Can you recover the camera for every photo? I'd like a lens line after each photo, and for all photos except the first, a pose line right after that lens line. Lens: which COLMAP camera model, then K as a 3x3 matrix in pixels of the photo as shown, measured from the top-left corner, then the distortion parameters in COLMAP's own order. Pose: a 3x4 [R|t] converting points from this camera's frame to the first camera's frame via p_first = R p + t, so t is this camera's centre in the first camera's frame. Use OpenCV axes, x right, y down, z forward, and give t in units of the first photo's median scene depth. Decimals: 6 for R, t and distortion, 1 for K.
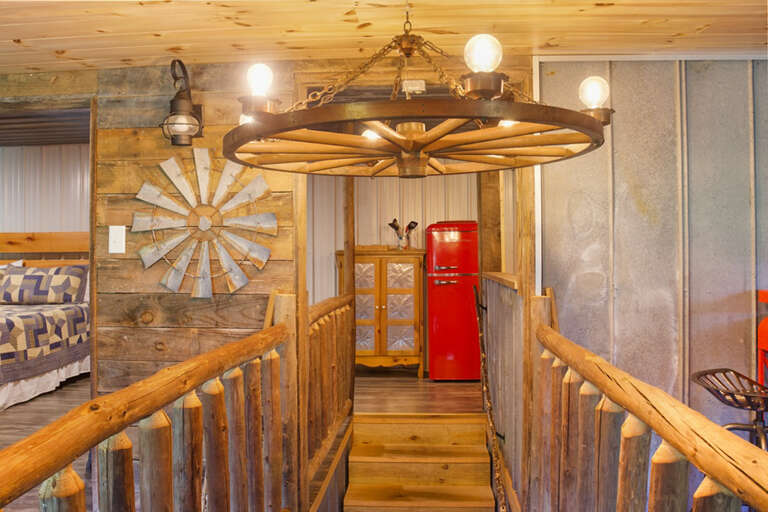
lens RADIAL K [[613.0, 0, 384.0], [0, 613.0, 256.0], [0, 0, 1]] dist [-0.074304, -0.000047]
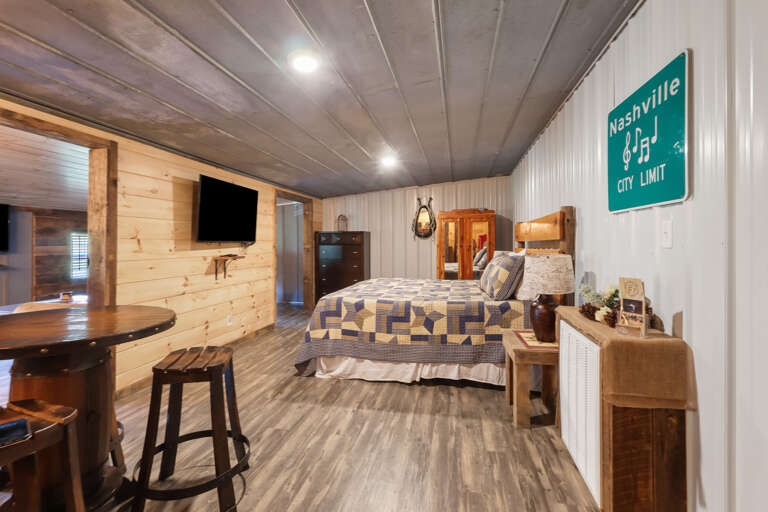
lens RADIAL K [[355.7, 0, 385.9], [0, 355.7, 238.5], [0, 0, 1]] dist [0.000898, -0.000033]
pose [[-0.120651, -0.005988, -0.992677, 0.021954], [-0.007385, 0.999960, -0.005134, -0.005891], [0.992668, 0.006711, -0.120690, 0.916688]]
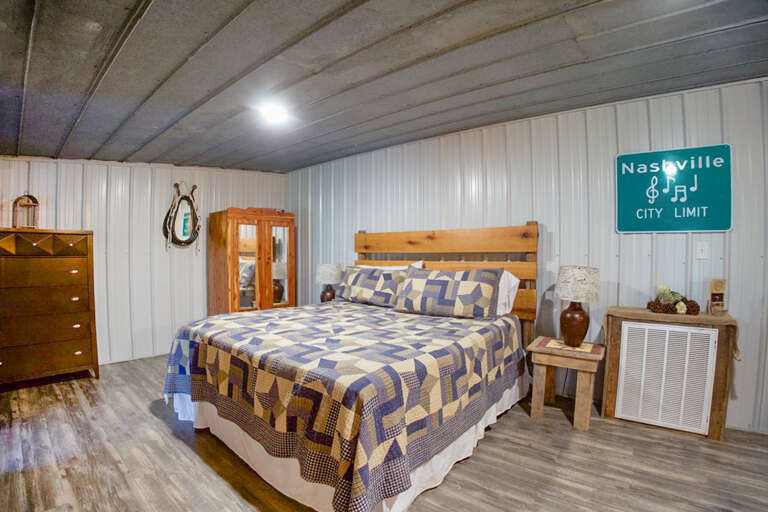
lens RADIAL K [[360.7, 0, 384.0], [0, 360.7, 256.0], [0, 0, 1]] dist [-0.104166, 0.001166]
pose [[0.825748, 0.012868, -0.563892, -0.369801], [-0.008966, 0.999913, 0.009689, -0.005909], [0.563968, -0.002945, 0.825792, 0.549551]]
